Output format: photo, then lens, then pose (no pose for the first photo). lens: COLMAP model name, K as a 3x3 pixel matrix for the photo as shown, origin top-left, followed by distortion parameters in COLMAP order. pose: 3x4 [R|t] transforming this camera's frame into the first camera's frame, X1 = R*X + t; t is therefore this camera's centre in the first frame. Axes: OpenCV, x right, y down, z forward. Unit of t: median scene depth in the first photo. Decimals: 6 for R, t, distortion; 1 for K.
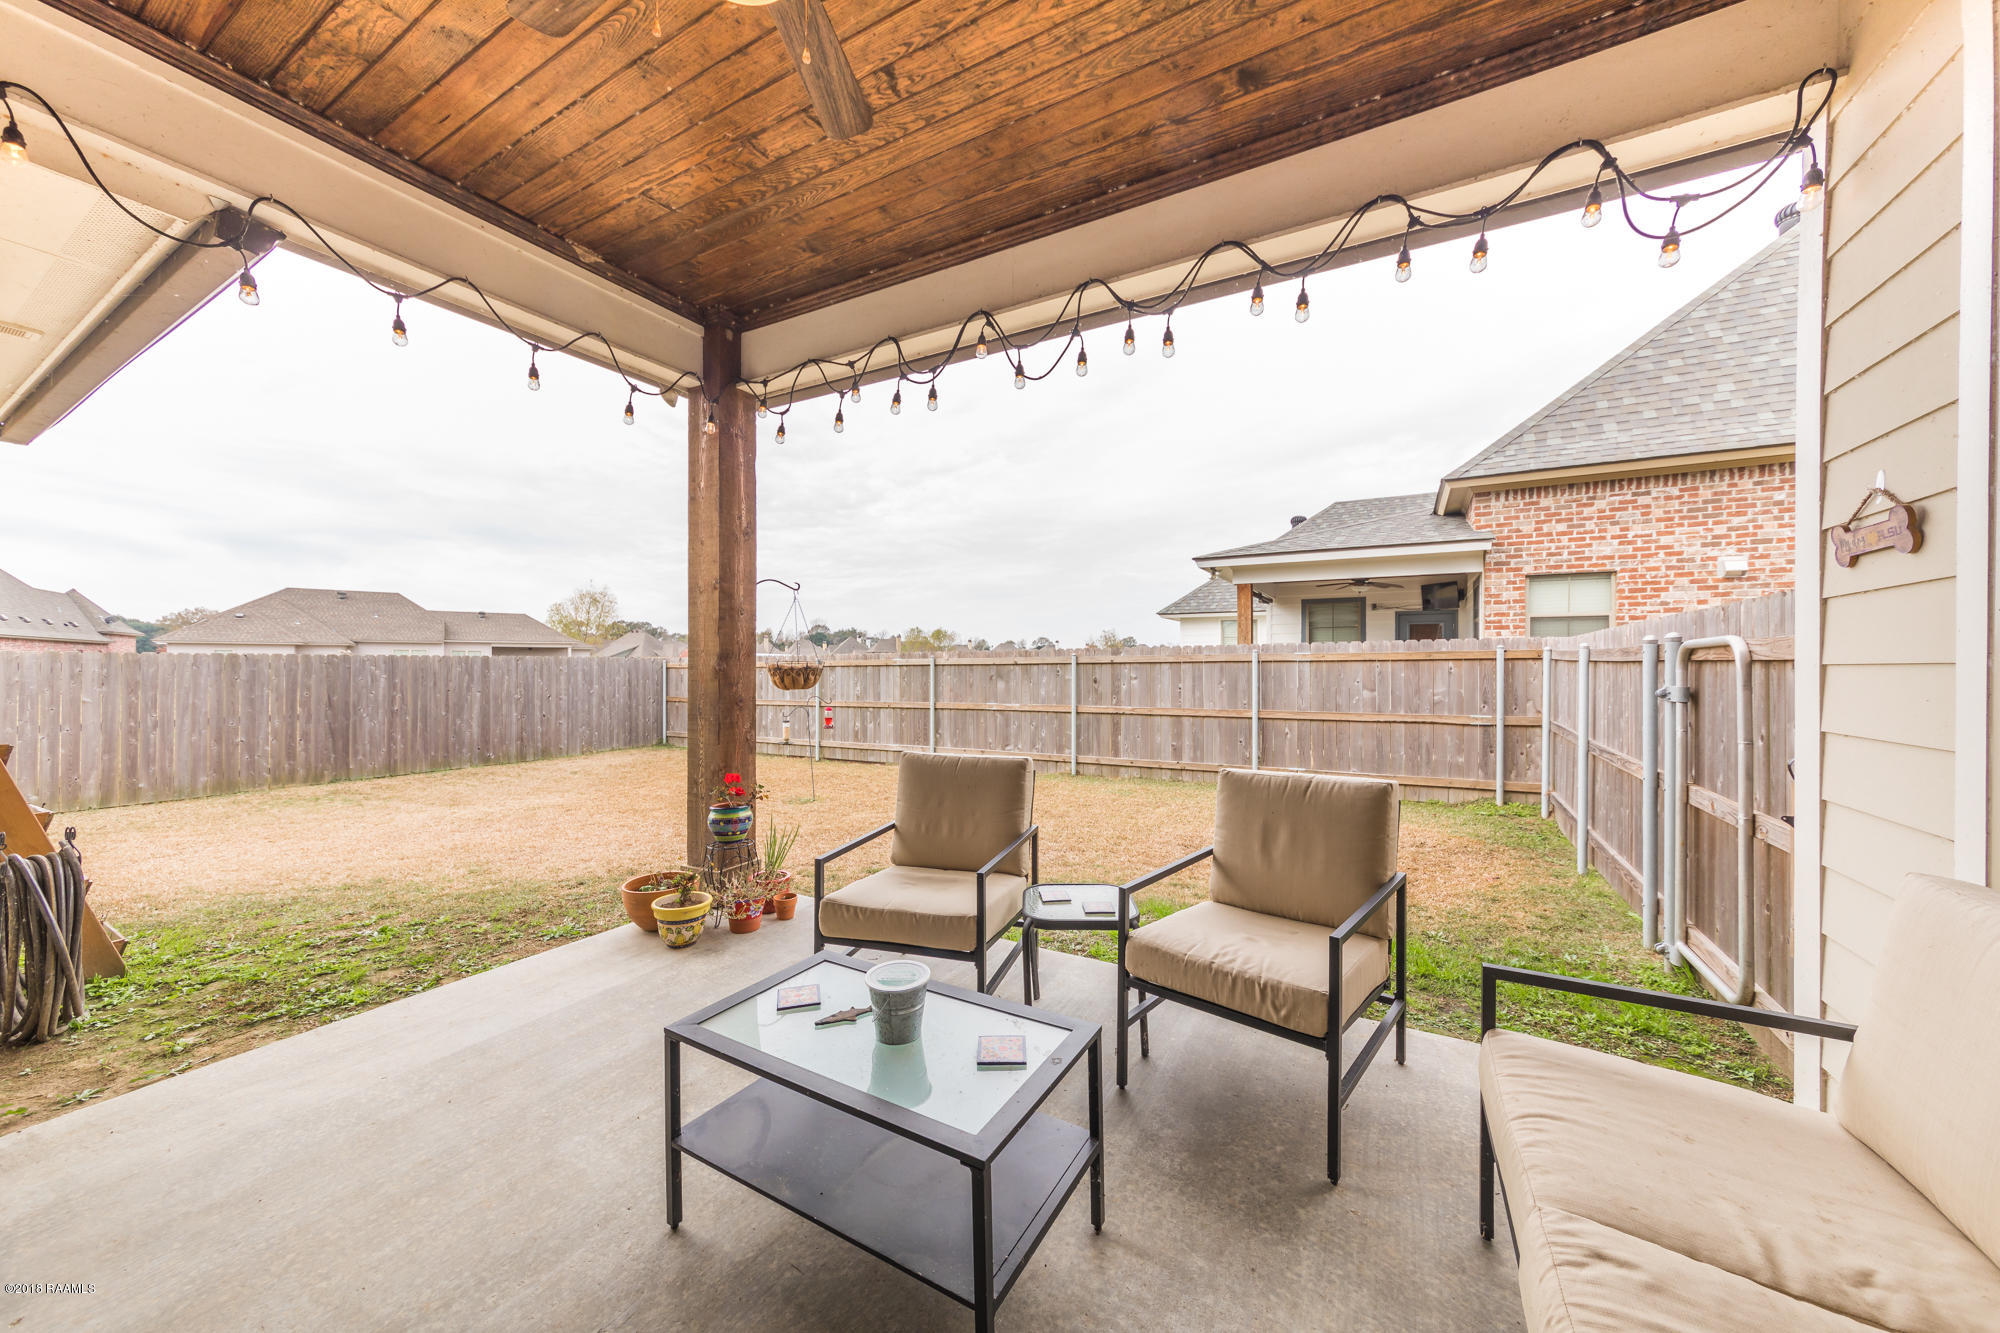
lens RADIAL K [[711.9, 0, 1000.0], [0, 711.9, 666.5], [0, 0, 1]] dist [-0.001110, -0.000032]
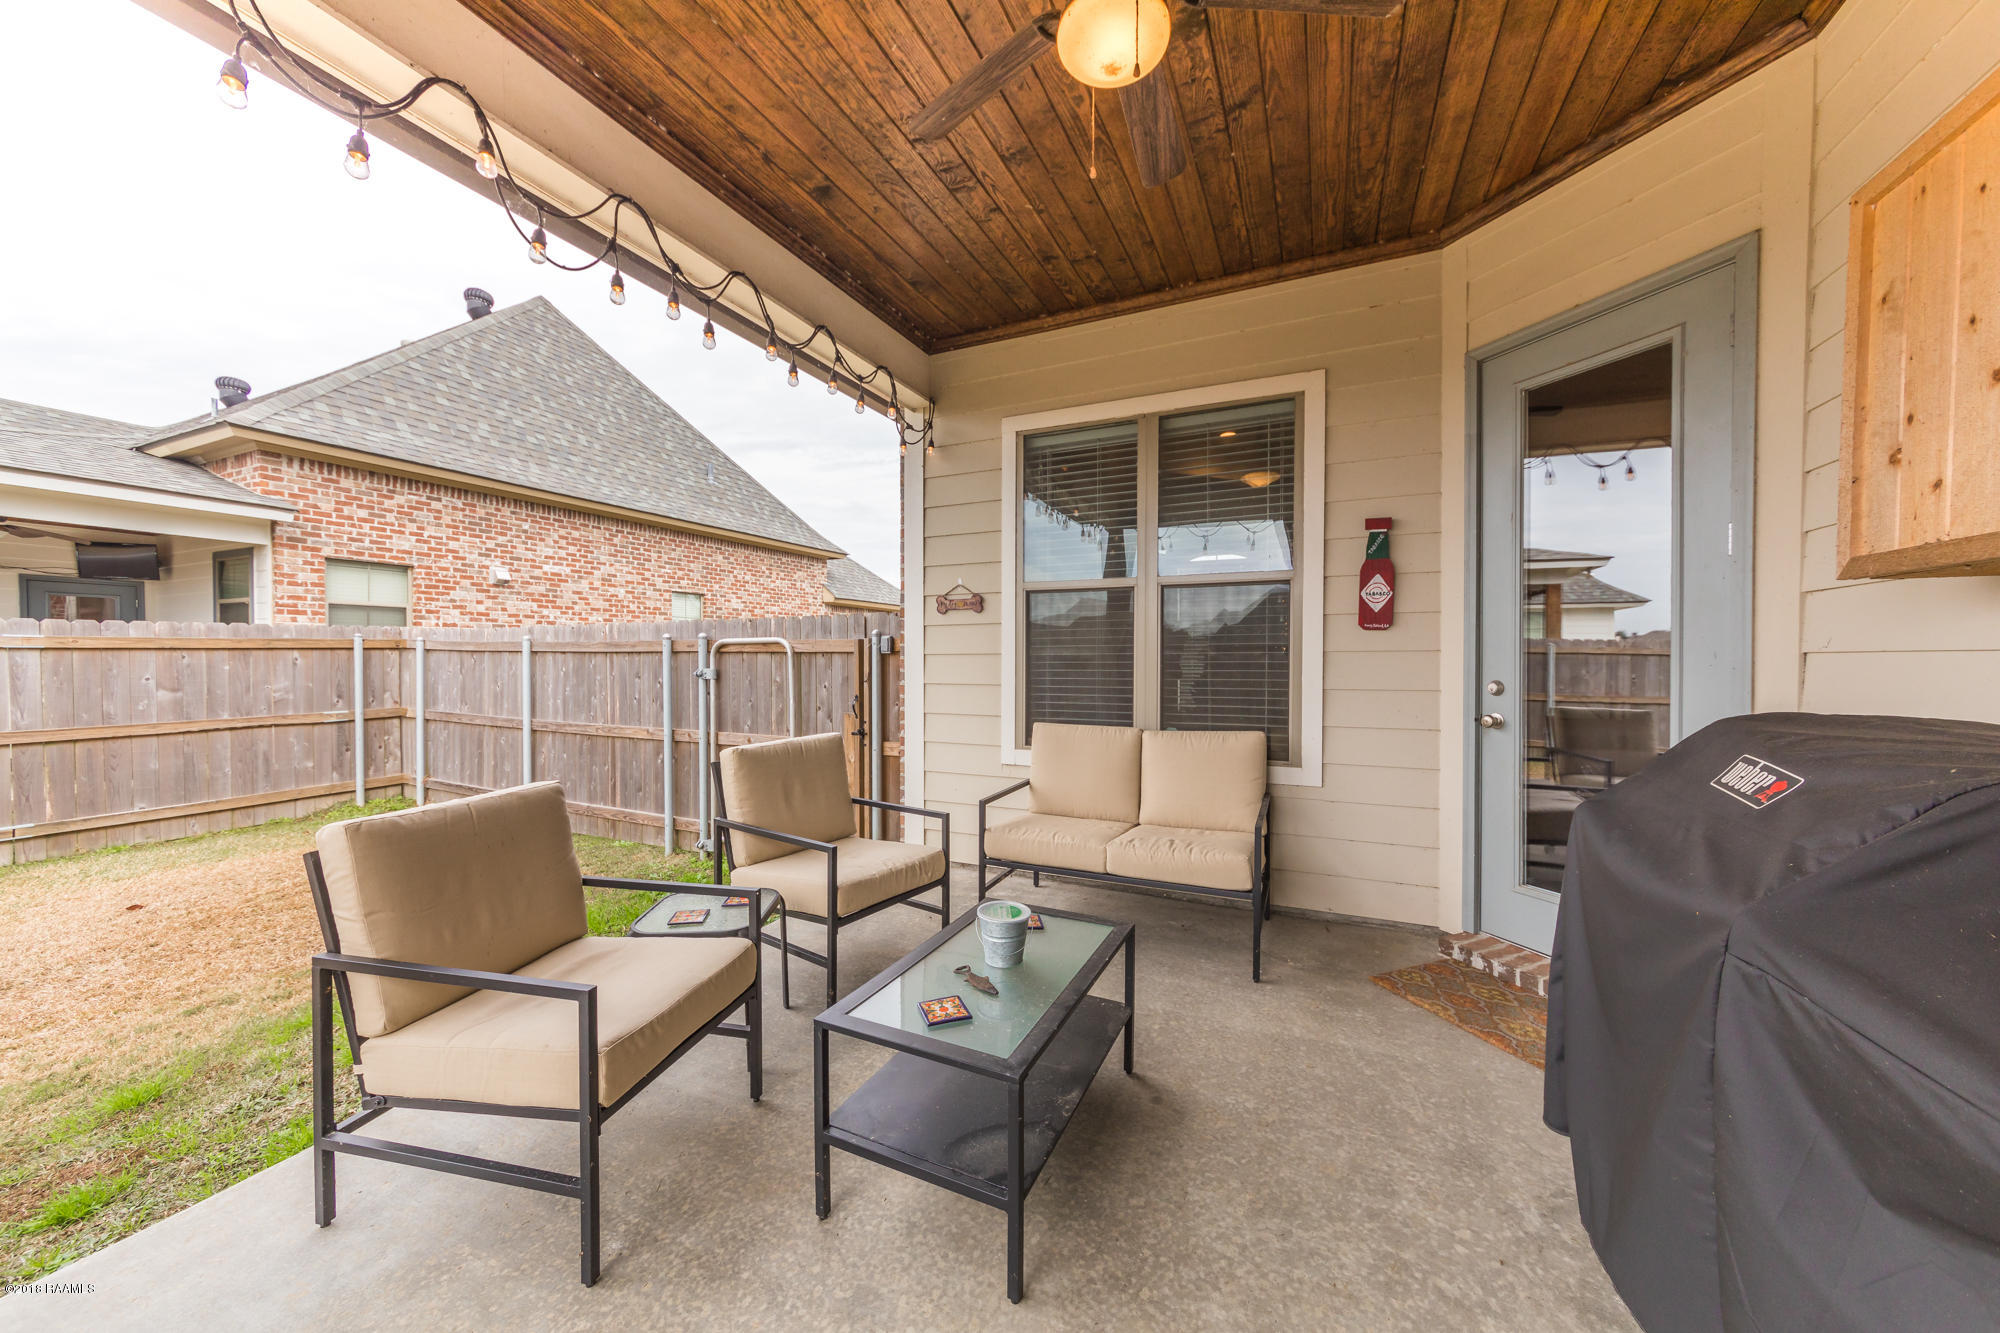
lens RADIAL K [[711.9, 0, 1000.0], [0, 711.9, 666.5], [0, 0, 1]] dist [-0.001110, -0.000032]
pose [[-0.085476, -0.015736, 0.996216, -0.281025], [0.002192, 0.999870, 0.015981, 0.000002], [-0.996338, 0.003550, -0.085430, 0.234403]]
